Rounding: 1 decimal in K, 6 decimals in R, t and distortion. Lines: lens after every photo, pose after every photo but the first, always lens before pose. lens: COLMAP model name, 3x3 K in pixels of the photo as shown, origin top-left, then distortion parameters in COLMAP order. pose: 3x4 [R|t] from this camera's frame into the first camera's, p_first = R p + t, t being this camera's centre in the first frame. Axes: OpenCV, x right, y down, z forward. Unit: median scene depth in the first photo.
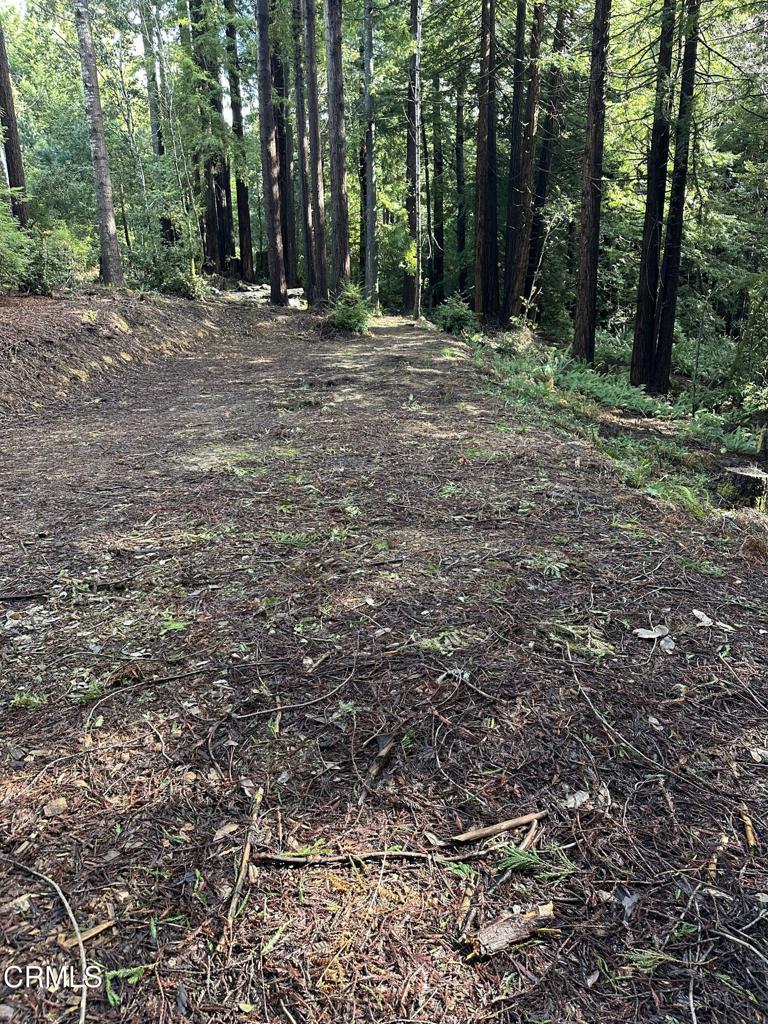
lens RADIAL K [[715.4, 0, 382.7], [0, 715.4, 506.4], [0, 0, 1]] dist [0.108330, -0.205683]
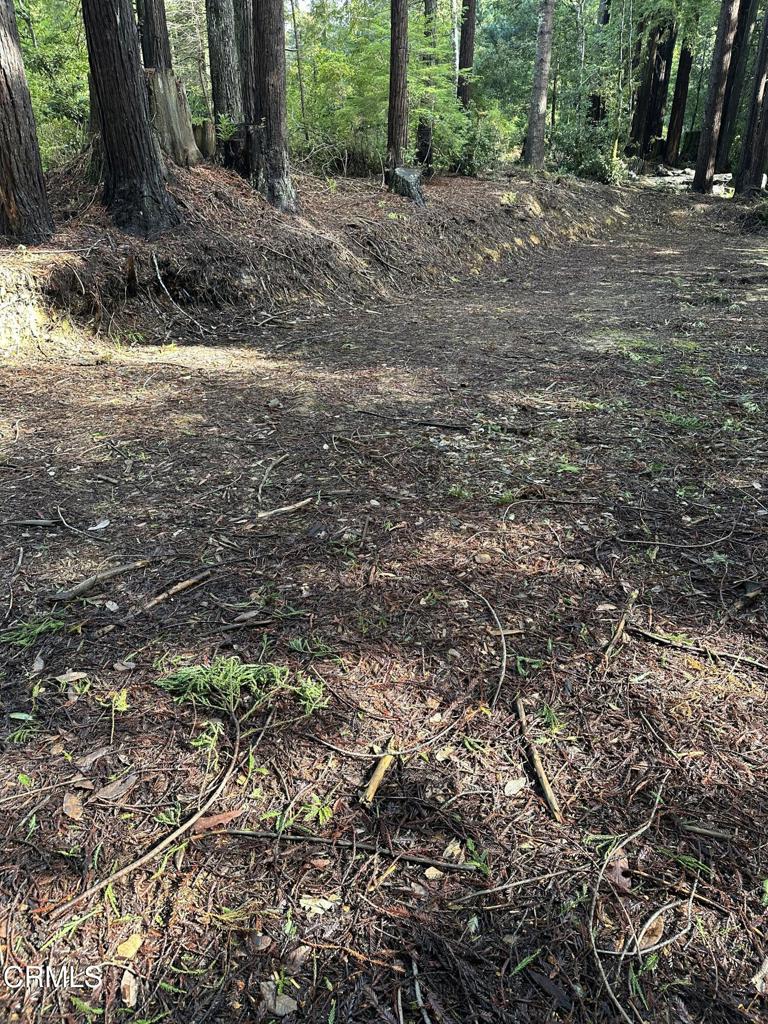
lens RADIAL K [[715.4, 0, 382.7], [0, 715.4, 506.4], [0, 0, 1]] dist [0.108330, -0.205683]
pose [[0.871123, 0.219429, -0.439312, -0.018097], [-0.156363, 0.971994, 0.175438, 0.053502], [0.465505, -0.084136, 0.881037, -0.151671]]
